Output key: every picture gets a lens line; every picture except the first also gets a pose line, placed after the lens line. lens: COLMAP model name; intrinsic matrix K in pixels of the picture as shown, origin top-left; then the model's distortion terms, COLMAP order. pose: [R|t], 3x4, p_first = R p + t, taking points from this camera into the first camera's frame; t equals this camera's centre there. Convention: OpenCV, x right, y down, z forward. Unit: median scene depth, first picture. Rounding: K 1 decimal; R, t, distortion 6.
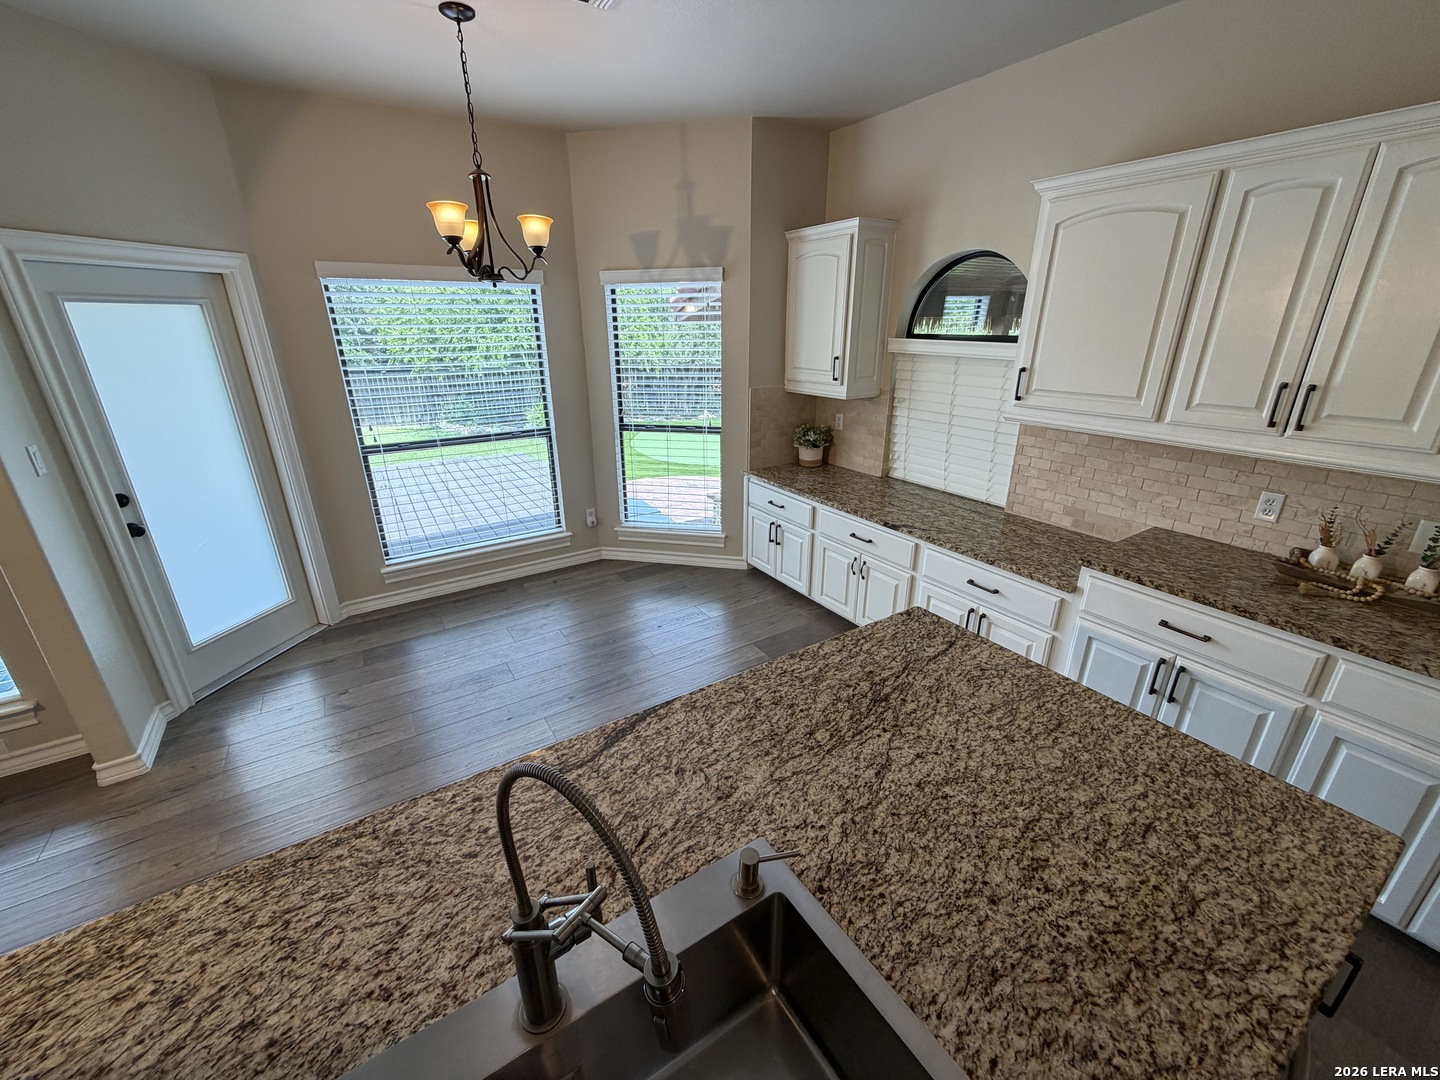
lens RADIAL K [[574.7, 0, 717.0], [0, 574.7, 538.9], [0, 0, 1]] dist [0.001077, -0.000379]
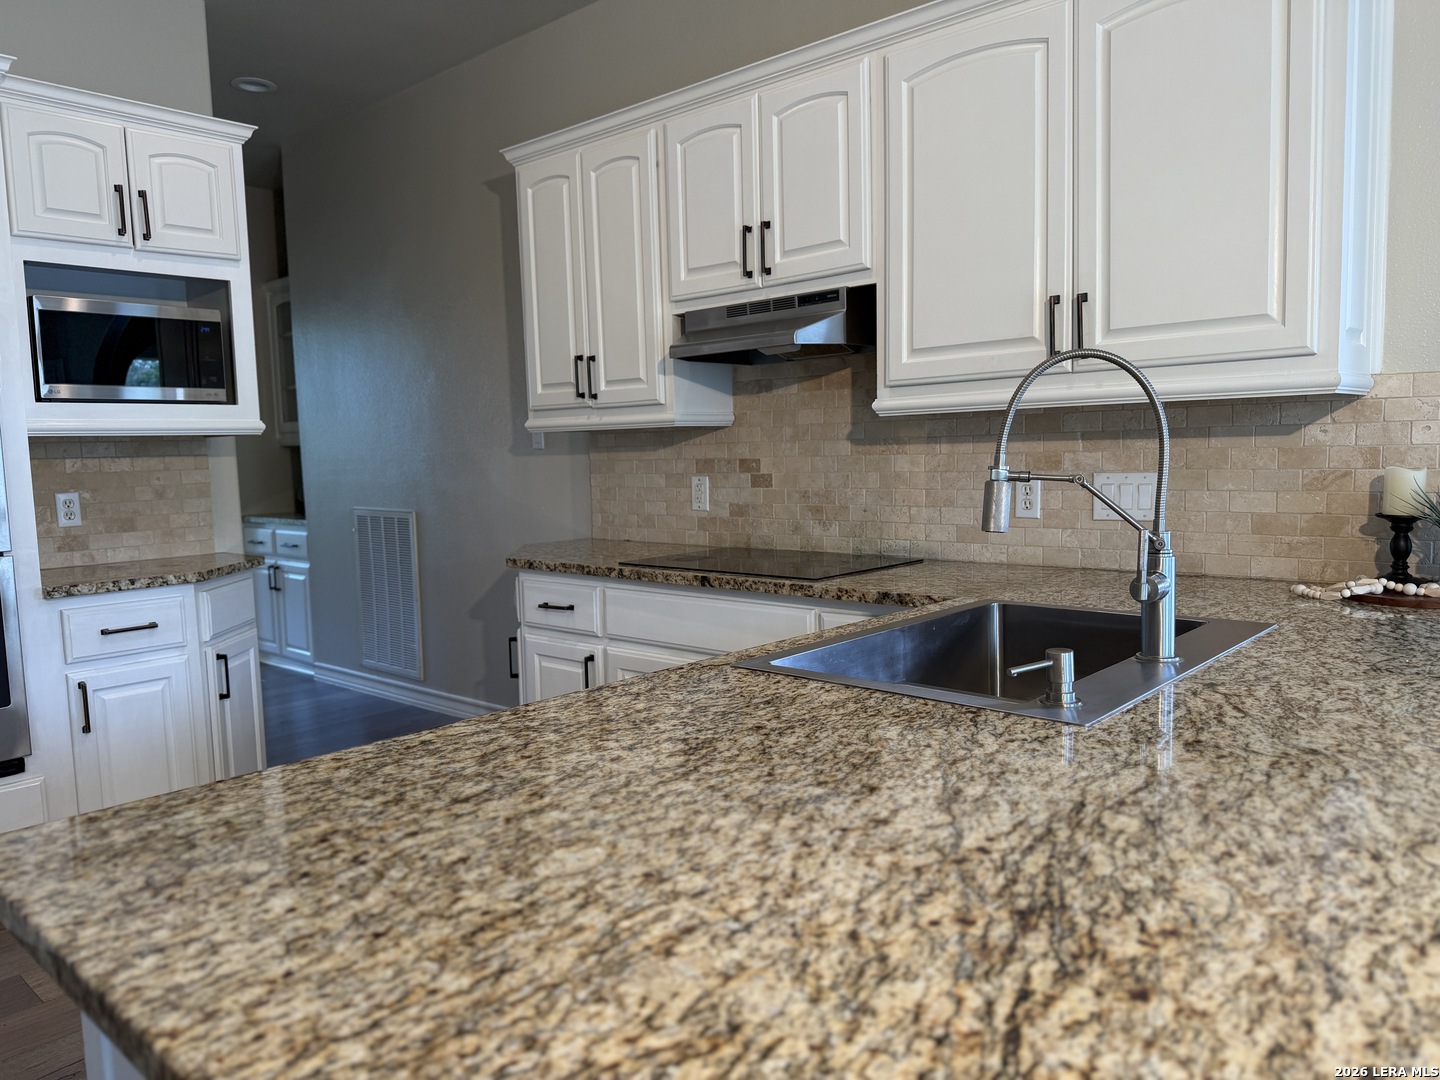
lens RADIAL K [[1021.6, 0, 724.7], [0, 1021.6, 545.2], [0, 0, 1]] dist [0.070950, -0.128733]
pose [[-0.961652, 0.059460, -0.267748, 0.316024], [-0.063837, 0.900884, 0.429340, -0.055672], [0.266739, 0.429968, -0.862541, 0.742834]]
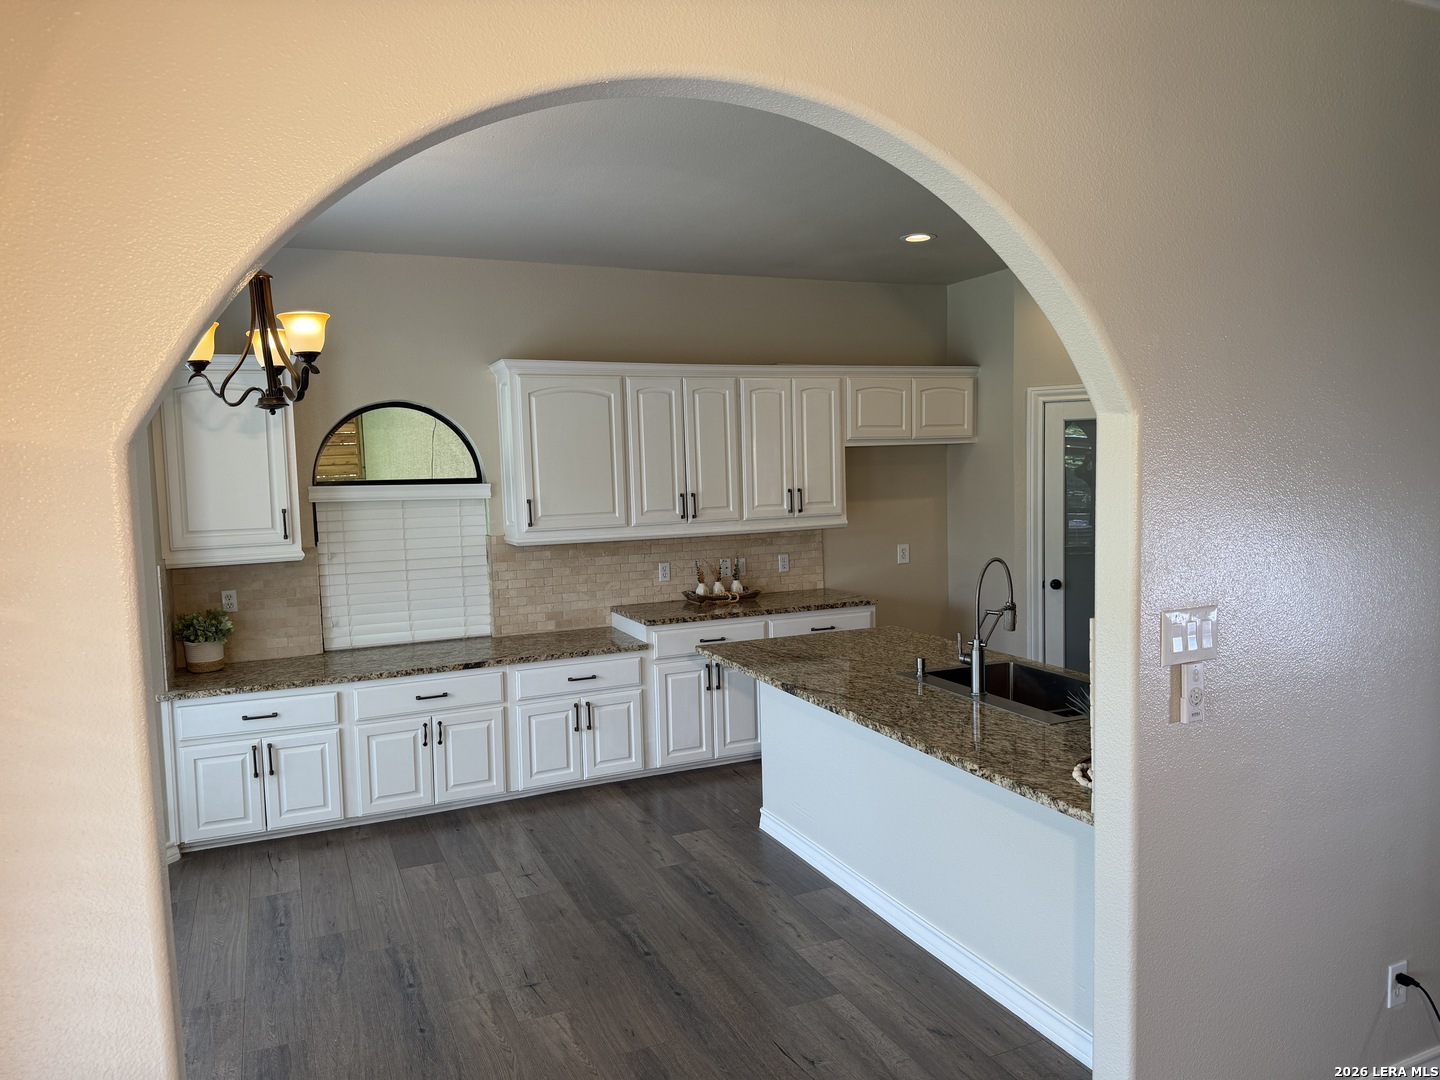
lens RADIAL K [[1006.4, 0, 720.0], [0, 1006.4, 540.0], [0, 0, 1]] dist [0.140945, -0.266100]
pose [[0.150496, -0.069656, 0.986154, -1.525837], [0.374383, 0.927236, 0.008360, -0.090577], [-0.914980, 0.367941, 0.165624, 0.324982]]
